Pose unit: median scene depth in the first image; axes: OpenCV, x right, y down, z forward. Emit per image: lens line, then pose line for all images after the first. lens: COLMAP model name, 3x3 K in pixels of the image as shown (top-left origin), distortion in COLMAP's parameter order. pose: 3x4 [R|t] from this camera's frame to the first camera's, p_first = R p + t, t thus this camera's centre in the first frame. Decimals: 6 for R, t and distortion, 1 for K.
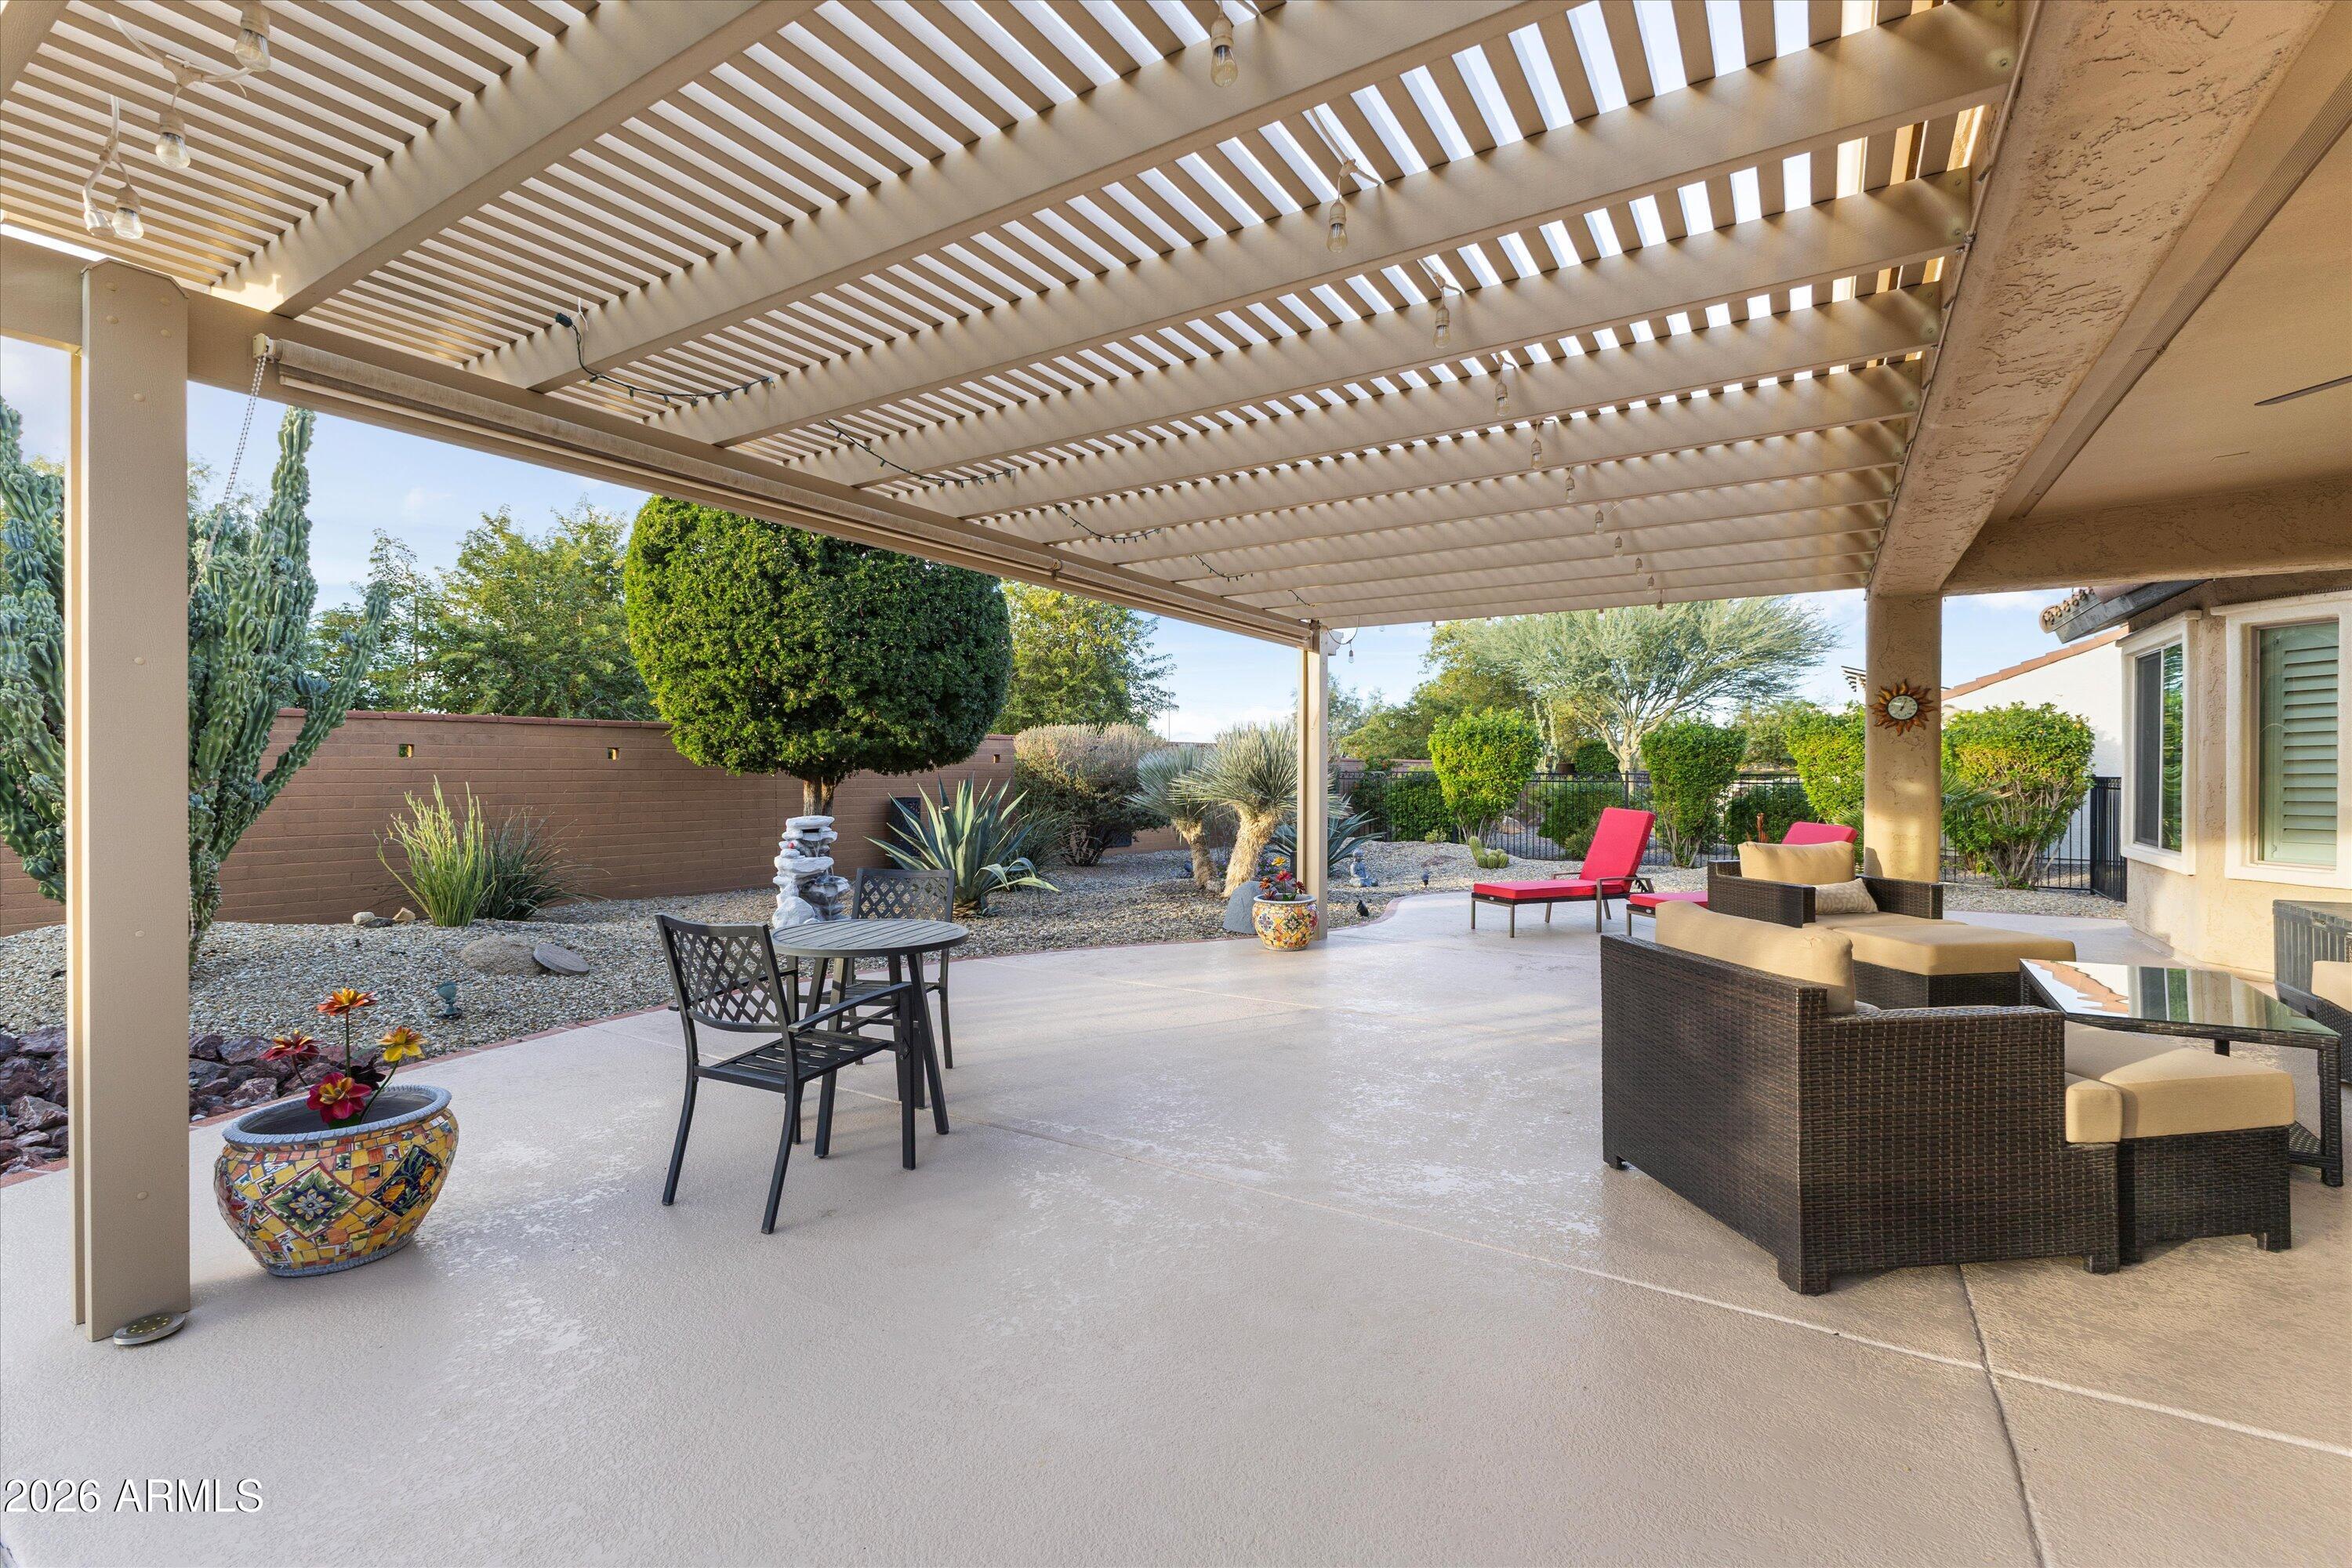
lens RADIAL K [[1016.3, 0, 1181.5], [0, 1016.3, 783.0], [0, 0, 1]] dist [0.011291, -0.002863]
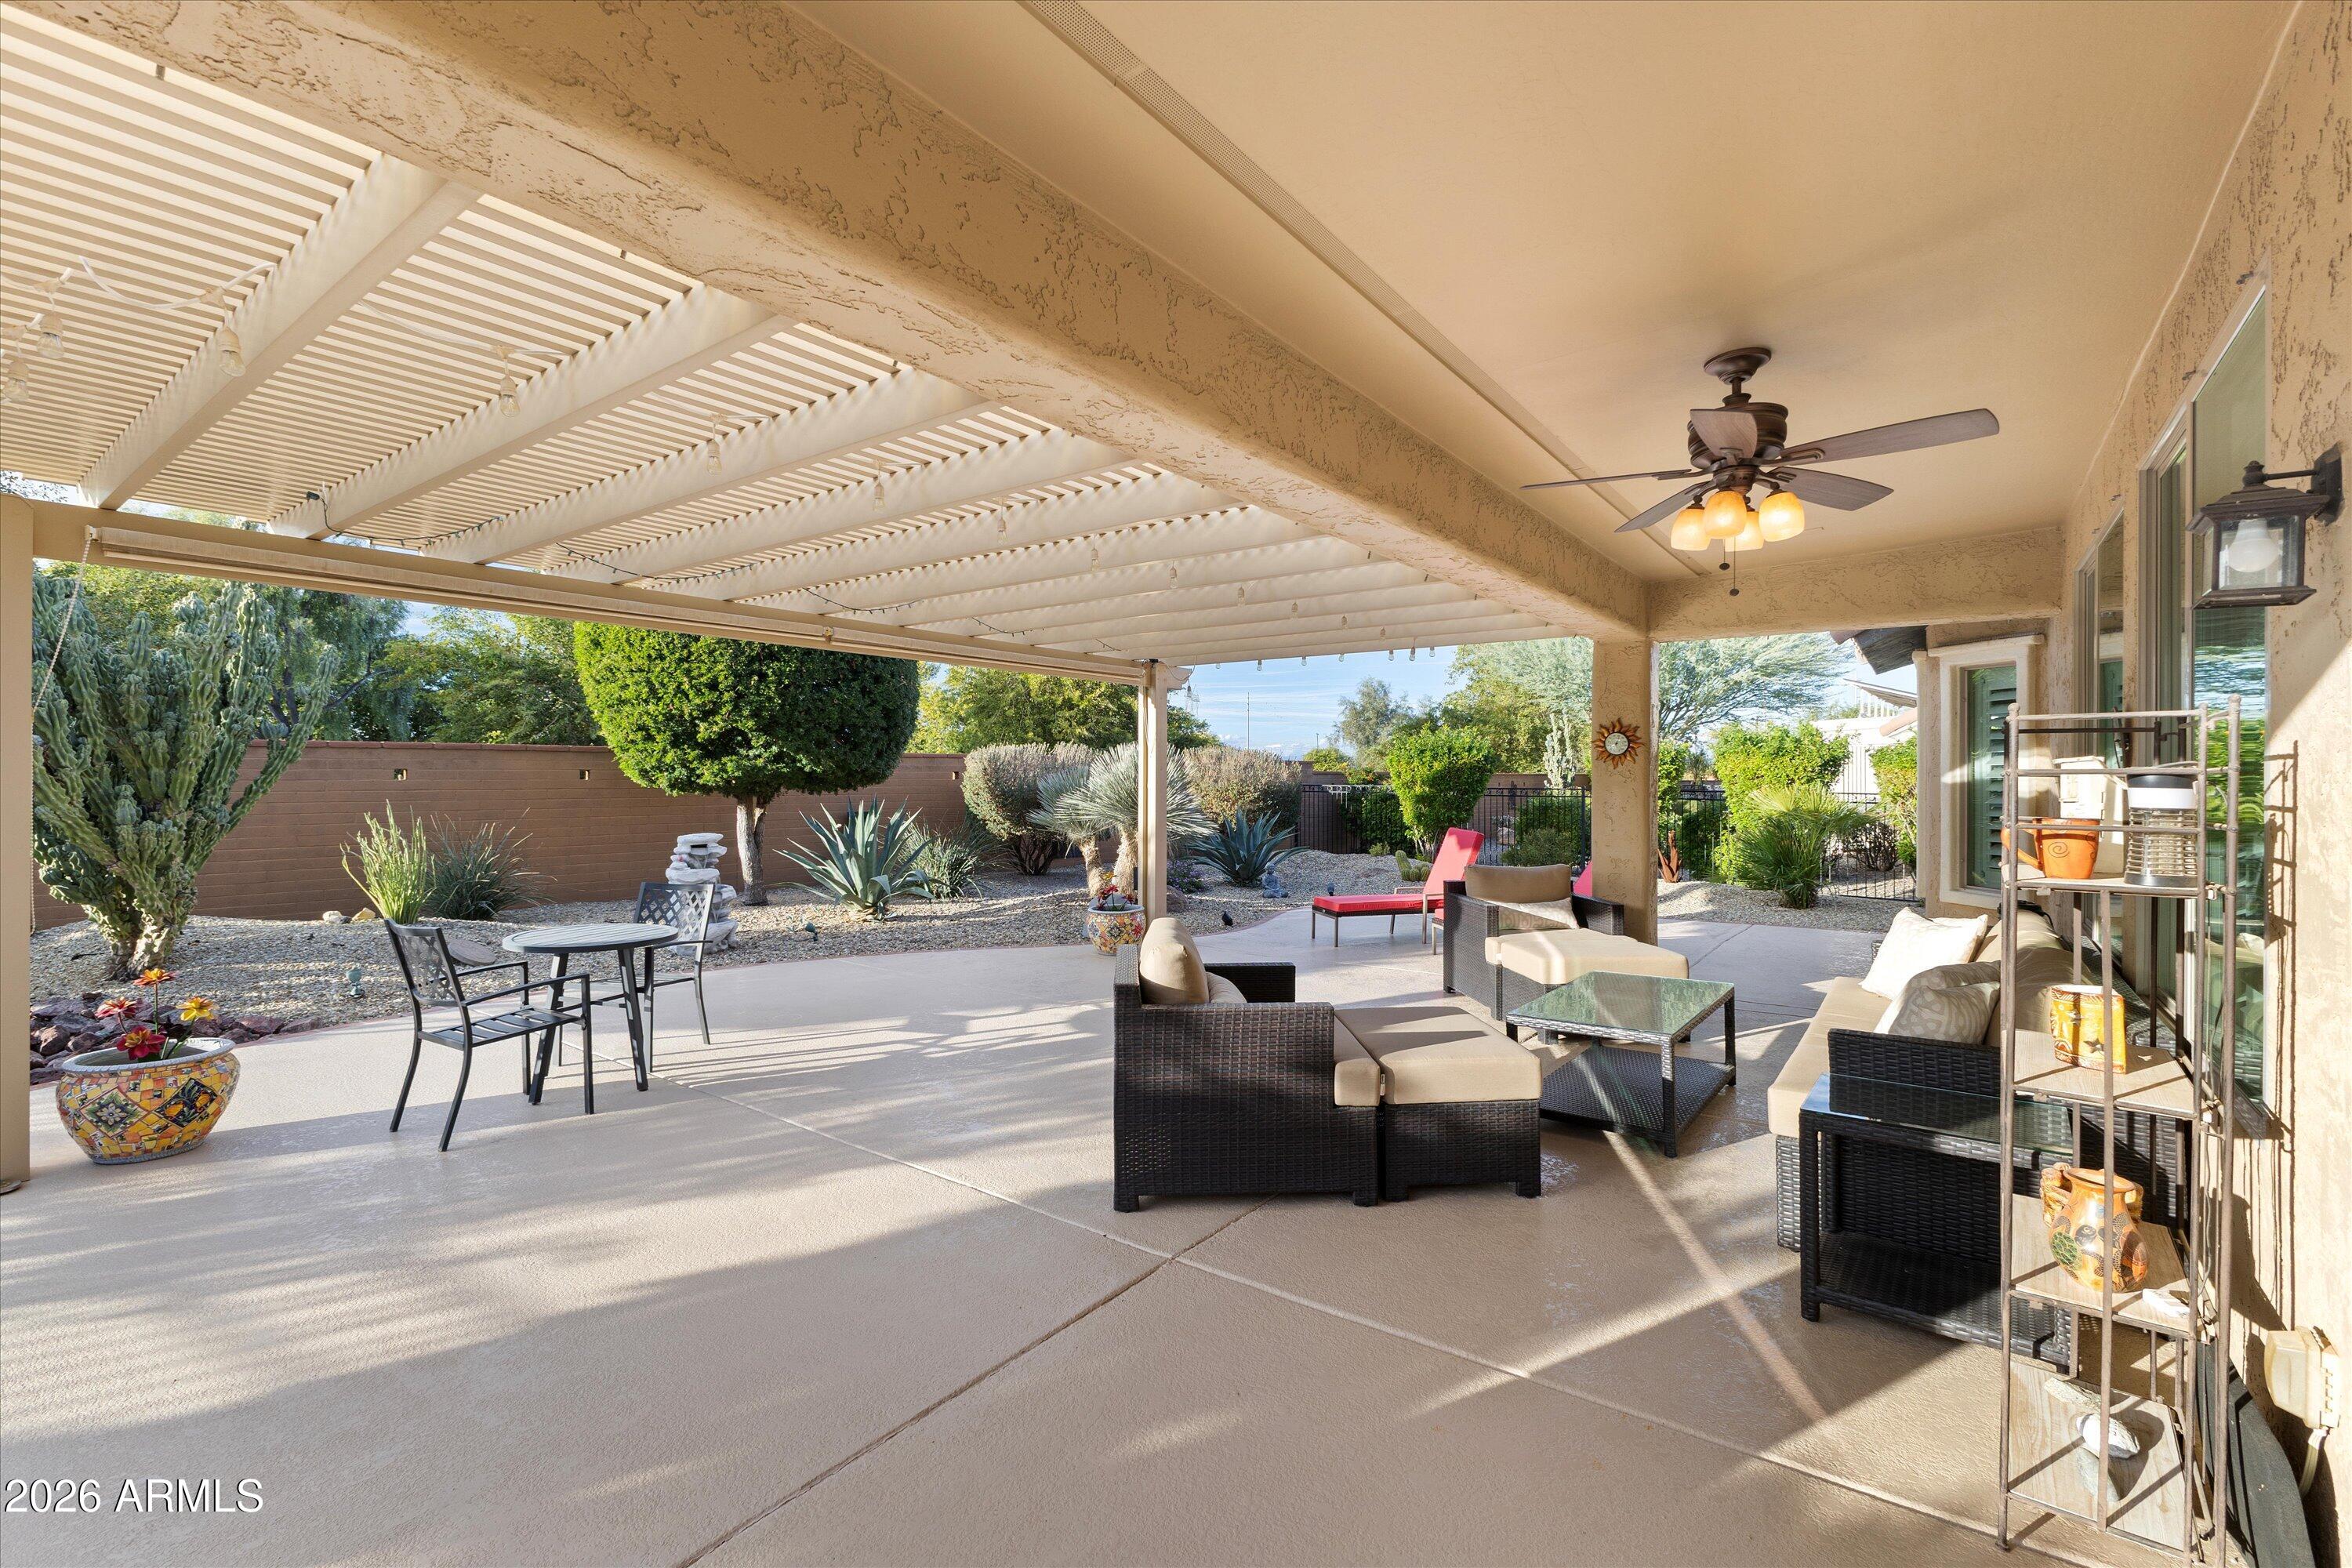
lens RADIAL K [[1016.3, 0, 1178.9], [0, 1016.3, 778.3], [0, 0, 1]] dist [0.011291, -0.002863]
pose [[0.996383, 0.001786, -0.084955, 0.286907], [-0.002600, 0.999952, -0.009470, -0.021763], [0.084934, 0.009657, 0.996340, -0.122502]]
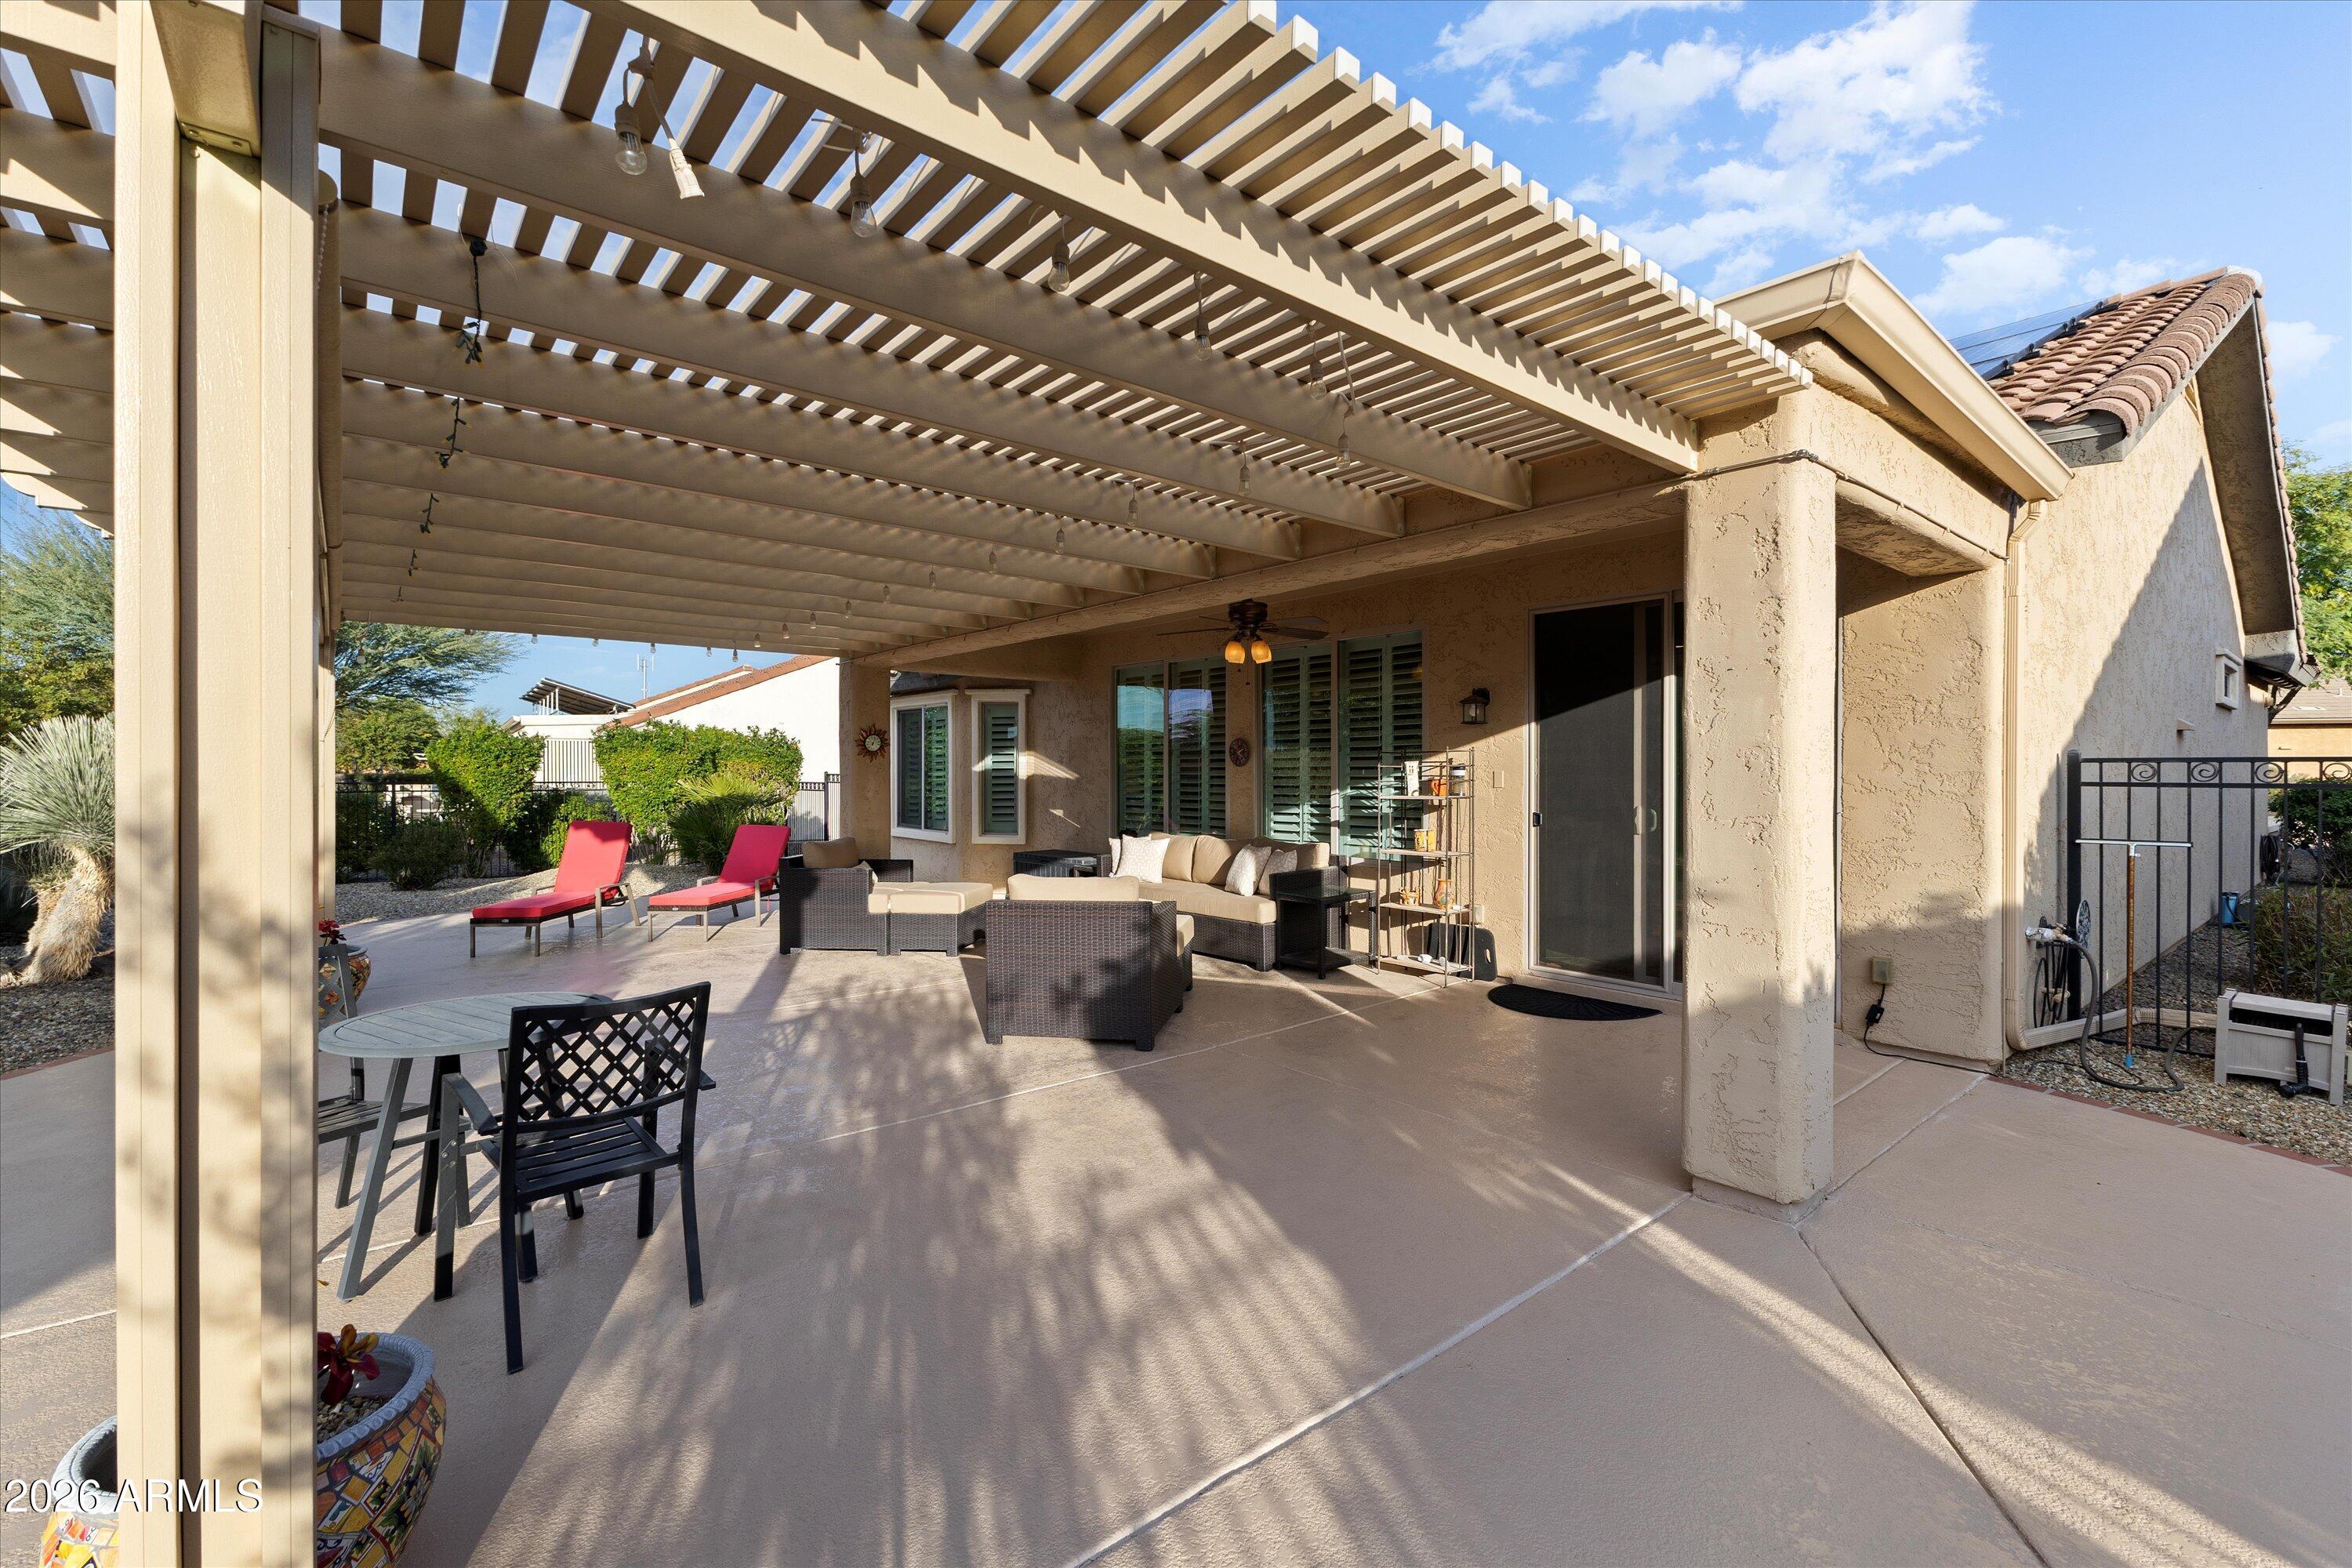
lens RADIAL K [[1016.3, 0, 1179.2], [0, 1016.3, 774.0], [0, 0, 1]] dist [0.011291, -0.002863]
pose [[0.310764, -0.003643, 0.950480, -0.478287], [0.012859, 0.999917, -0.000372, -0.019894], [-0.950400, 0.012338, 0.310785, 0.111355]]
